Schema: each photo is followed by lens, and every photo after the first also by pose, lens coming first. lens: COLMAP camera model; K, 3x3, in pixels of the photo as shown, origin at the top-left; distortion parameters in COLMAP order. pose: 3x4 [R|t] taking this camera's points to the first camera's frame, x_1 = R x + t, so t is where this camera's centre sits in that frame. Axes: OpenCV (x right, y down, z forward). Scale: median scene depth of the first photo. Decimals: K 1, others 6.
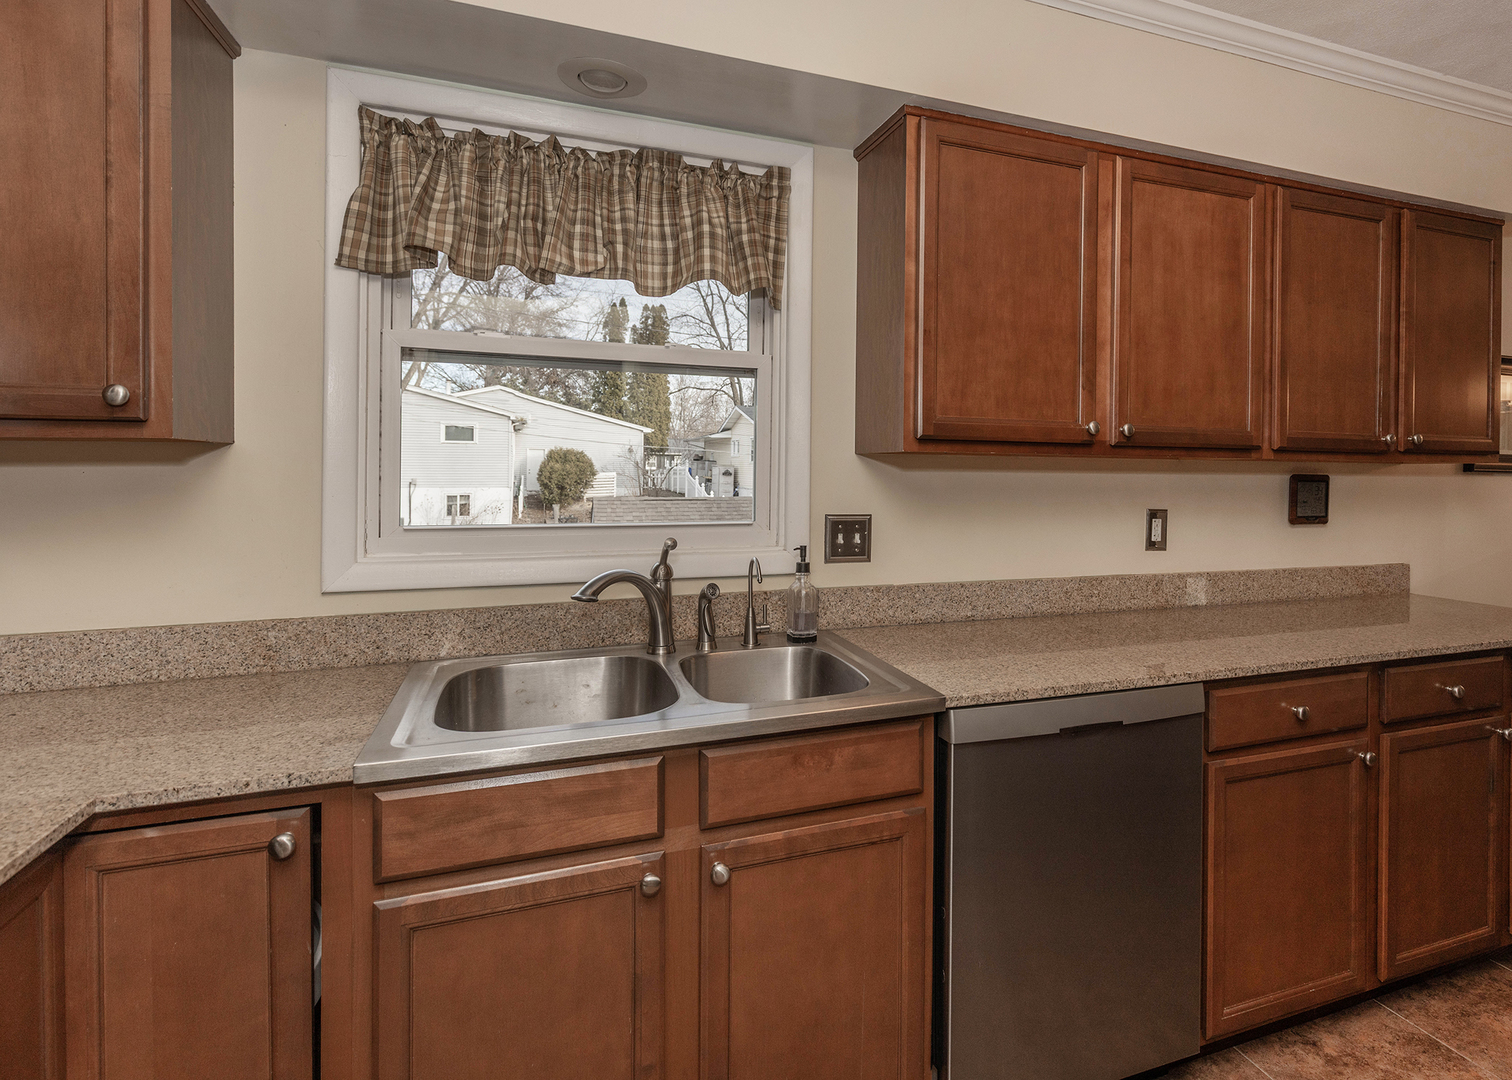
lens RADIAL K [[812.3, 0, 857.8], [0, 812.3, 473.7], [0, 0, 1]] dist [0.002648, -0.000855]
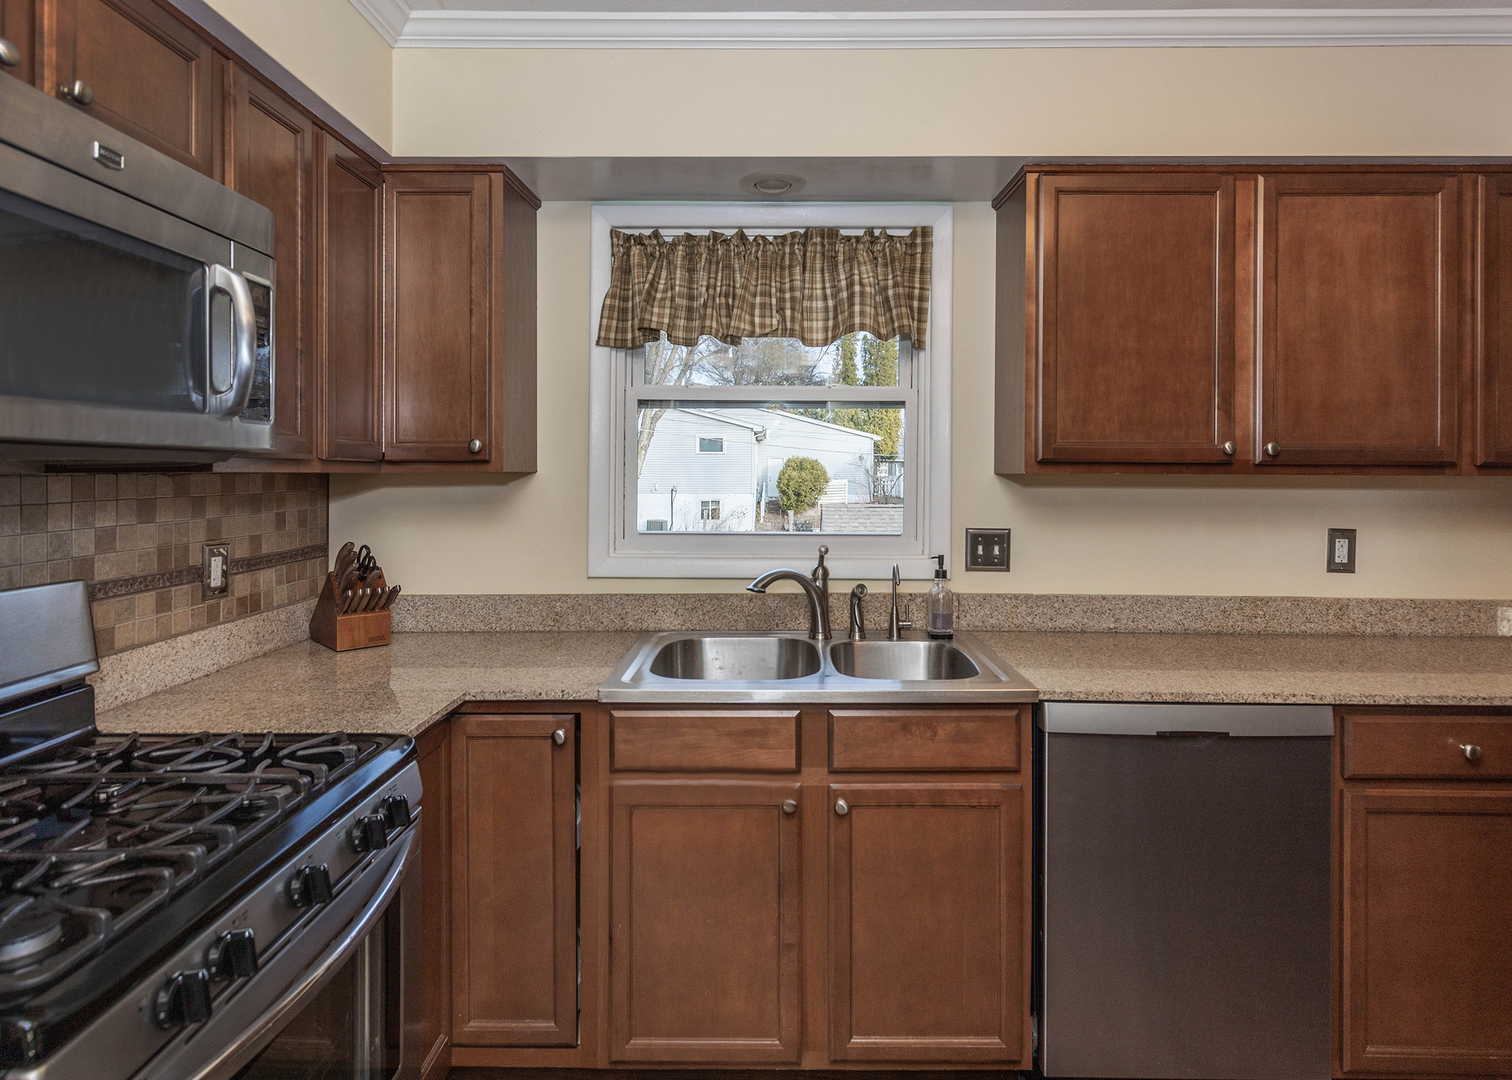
lens RADIAL K [[812.3, 0, 754.3], [0, 812.3, 469.3], [0, 0, 1]] dist [0.002648, -0.000855]
pose [[0.919802, -0.009029, -0.392278, 0.149843], [0.003478, 0.999884, -0.014859, -0.017512], [0.392366, 0.012303, 0.919727, -0.172729]]
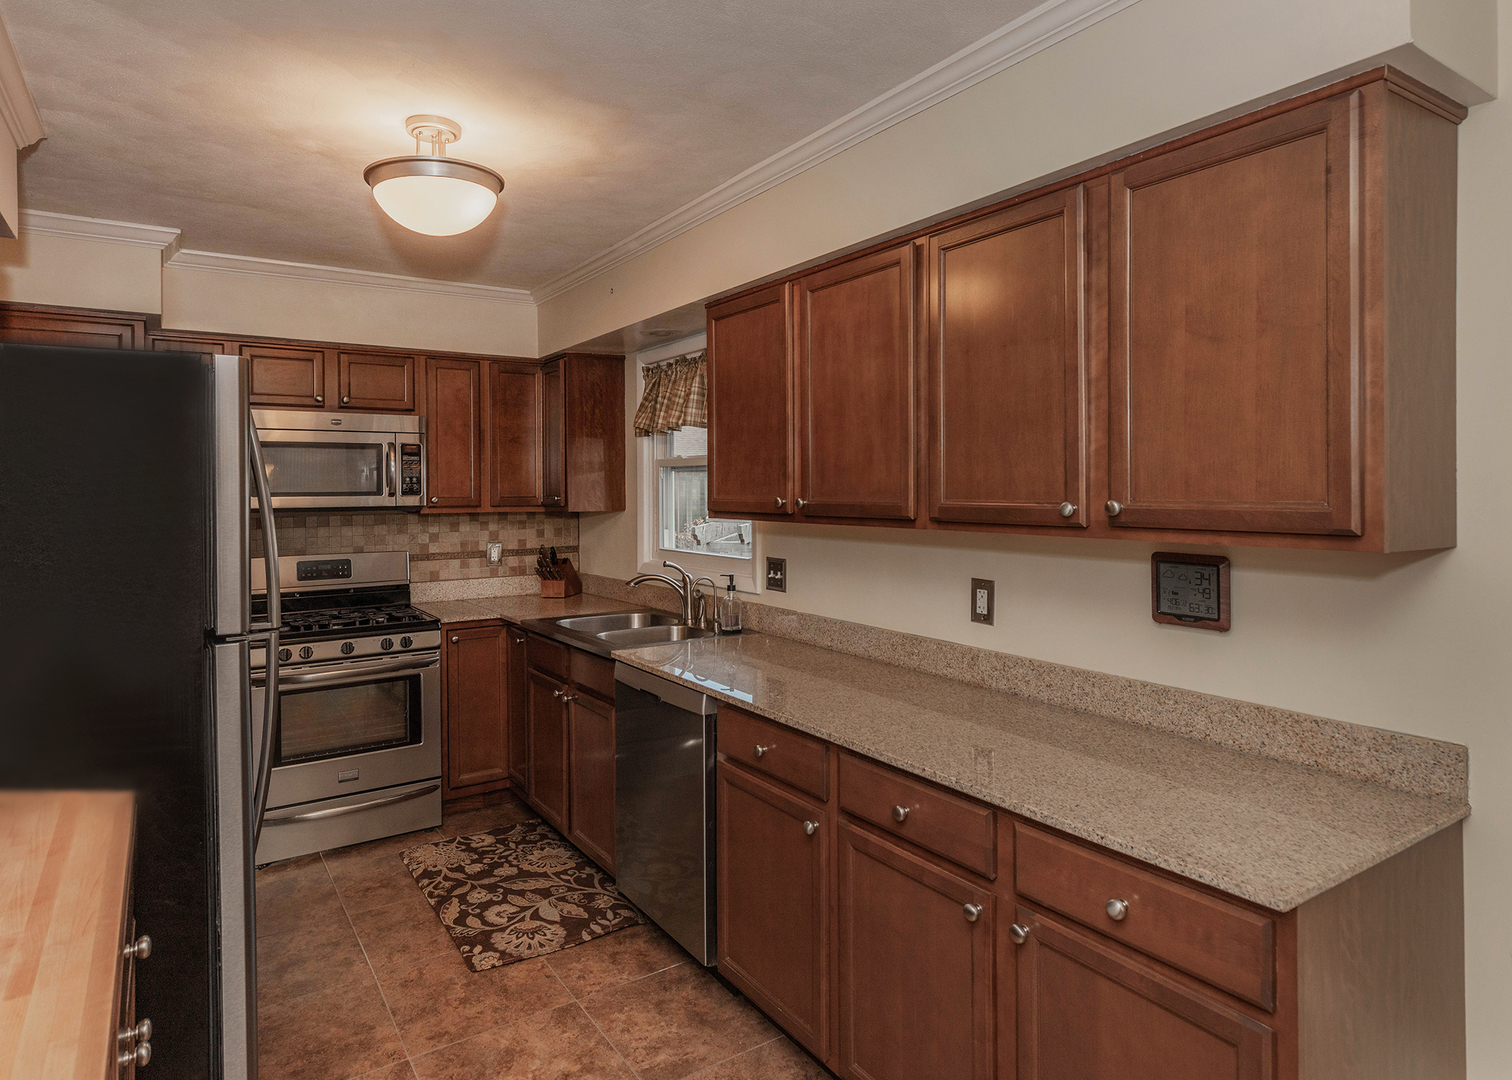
lens RADIAL K [[857.1, 0, 699.6], [0, 857.1, 490.4], [0, 0, 1]] dist [-0.000631, 0.001852]
pose [[0.177544, -0.007653, -0.984083, 1.685098], [0.005797, 0.999961, -0.006731, -0.070114], [0.984096, -0.004509, 0.177581, 0.670675]]
